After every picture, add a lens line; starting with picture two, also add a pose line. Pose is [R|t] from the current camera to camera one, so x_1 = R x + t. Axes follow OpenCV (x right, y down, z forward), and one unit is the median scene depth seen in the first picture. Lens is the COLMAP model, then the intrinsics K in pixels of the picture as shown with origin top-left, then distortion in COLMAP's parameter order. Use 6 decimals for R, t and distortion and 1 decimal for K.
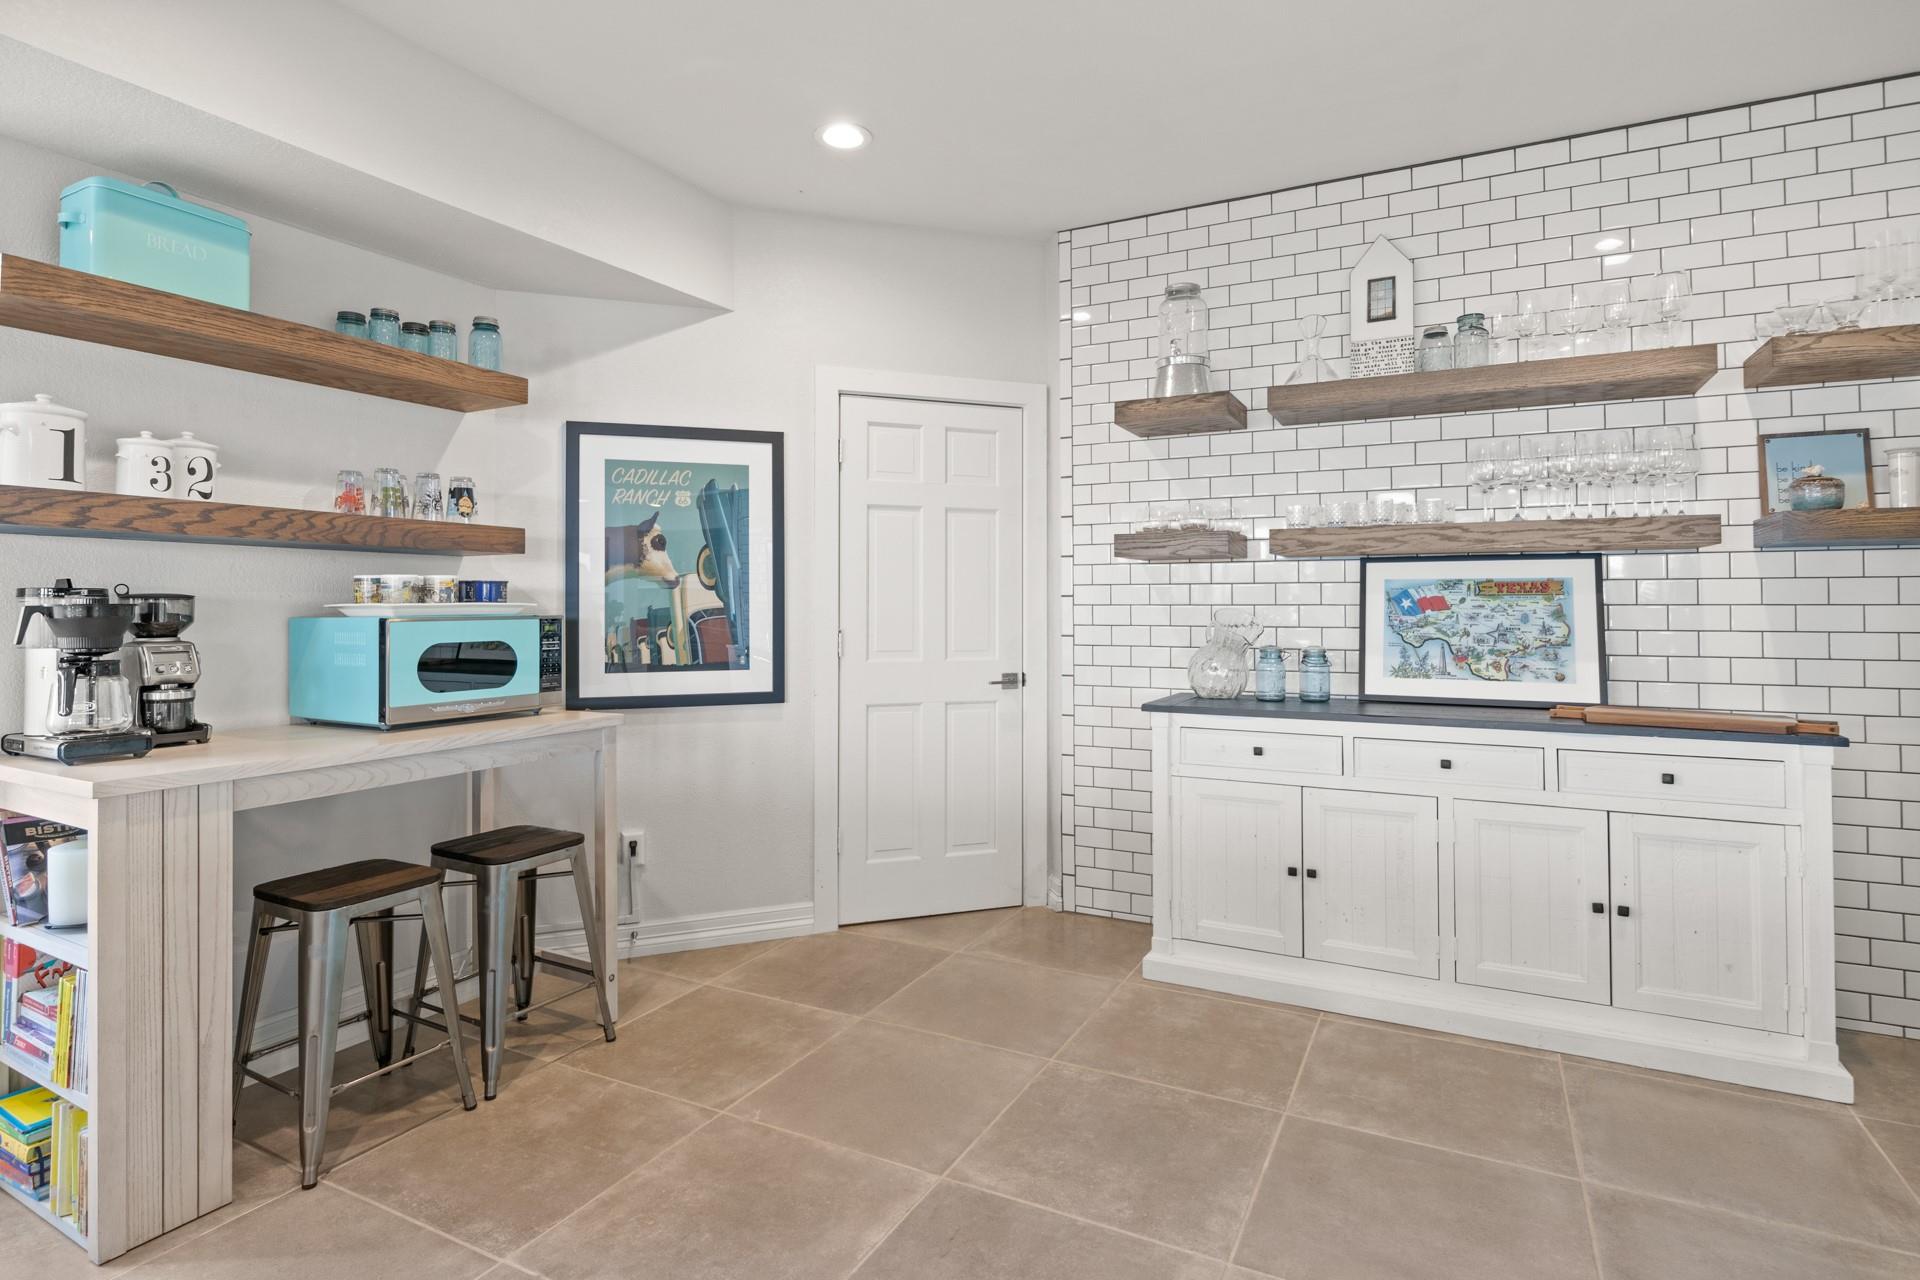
lens RADIAL K [[969.8, 0, 972.9], [0, 969.8, 591.7], [0, 0, 1]] dist [-0.004547, 0.000122]
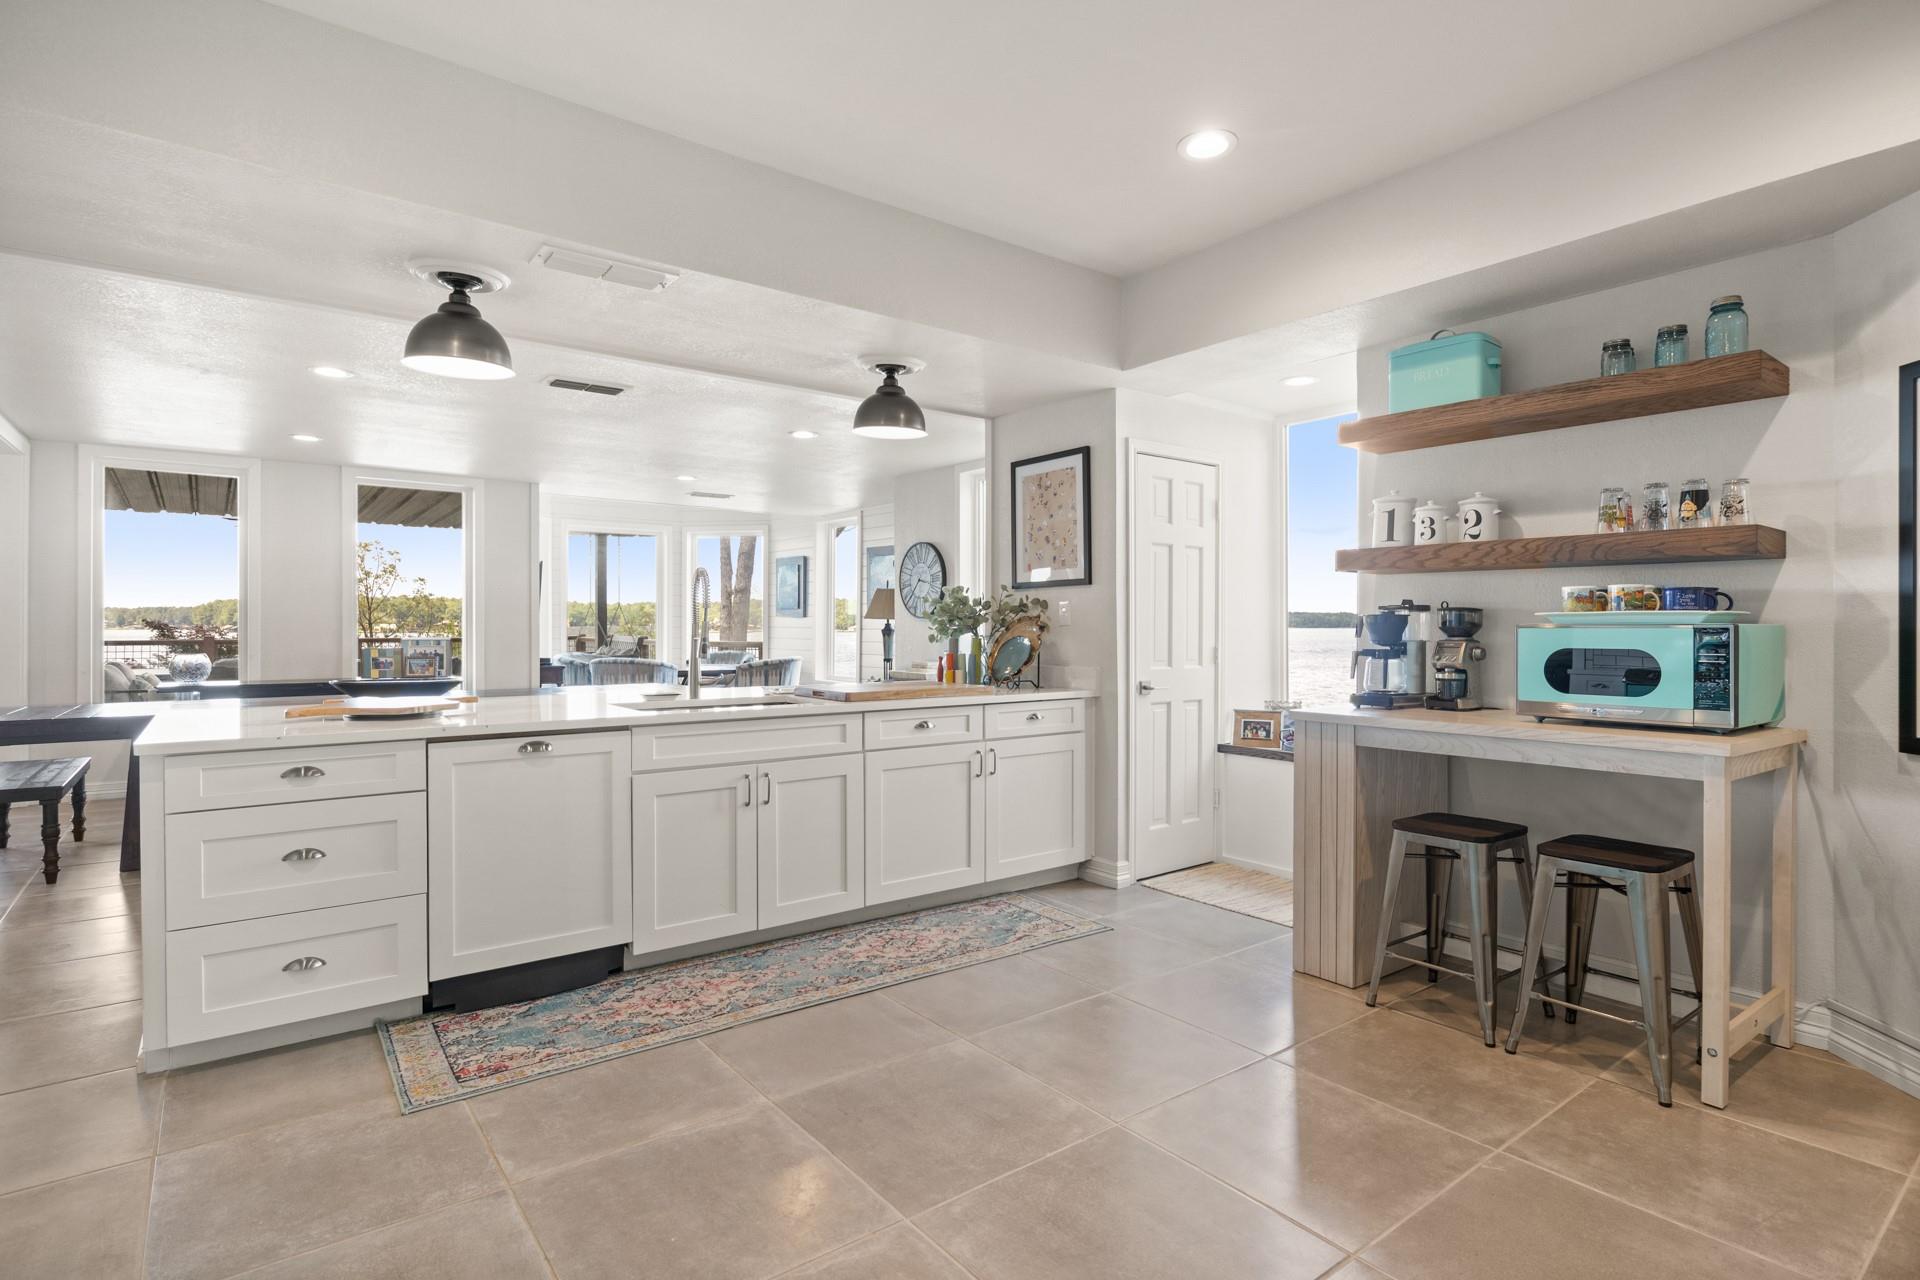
lens RADIAL K [[969.8, 0, 957.3], [0, 969.8, 633.1], [0, 0, 1]] dist [-0.004547, 0.000122]
pose [[-0.425847, 0.009978, -0.904740, 0.609902], [0.014646, 0.999884, 0.004134, 0.018073], [0.904677, -0.011490, -0.425944, 0.701514]]
